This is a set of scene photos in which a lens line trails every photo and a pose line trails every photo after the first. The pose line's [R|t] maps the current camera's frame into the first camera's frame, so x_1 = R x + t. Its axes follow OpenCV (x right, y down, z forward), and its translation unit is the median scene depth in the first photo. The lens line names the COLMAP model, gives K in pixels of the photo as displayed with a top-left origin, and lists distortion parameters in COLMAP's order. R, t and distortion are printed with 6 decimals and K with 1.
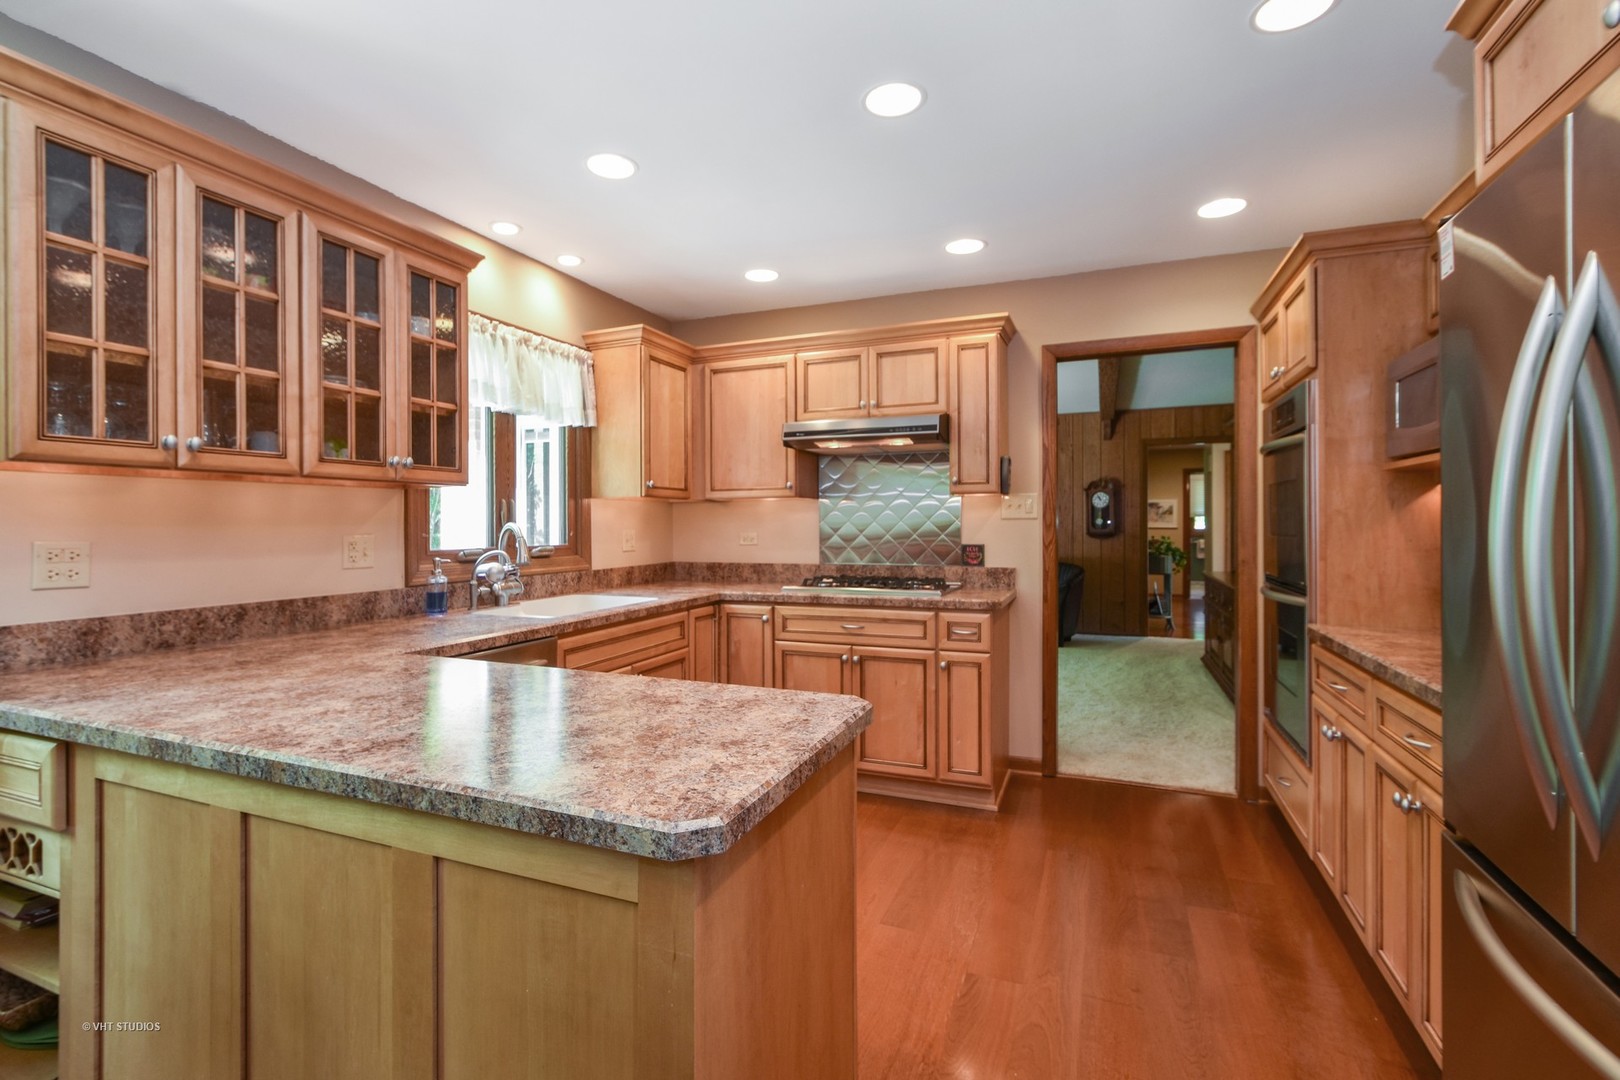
lens RADIAL K [[733.7, 0, 805.6], [0, 733.7, 530.1], [0, 0, 1]] dist [-0.002143, 0.000369]
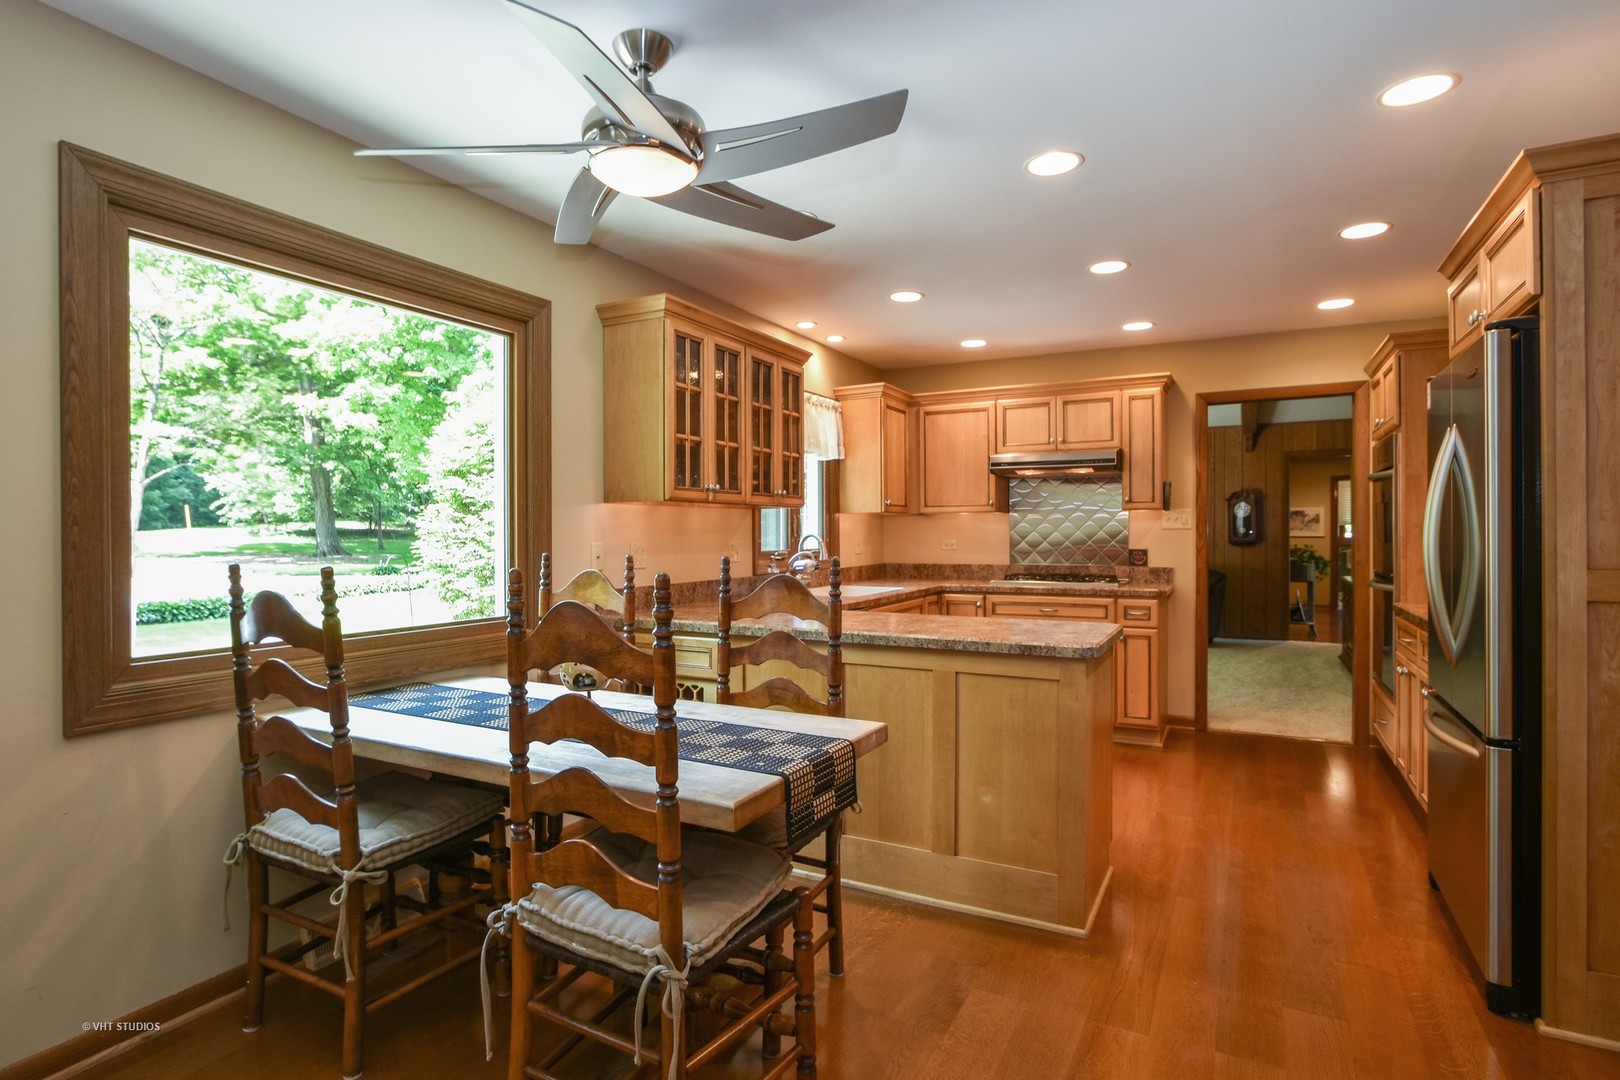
lens RADIAL K [[826.0, 0, 813.3], [0, 826.0, 539.0], [0, 0, 1]] dist [-0.002277, -0.000658]
pose [[0.995472, 0.001813, -0.095036, -0.205008], [-0.001784, 0.999998, 0.000385, 0.002670], [0.095037, -0.000214, 0.995474, -0.498173]]
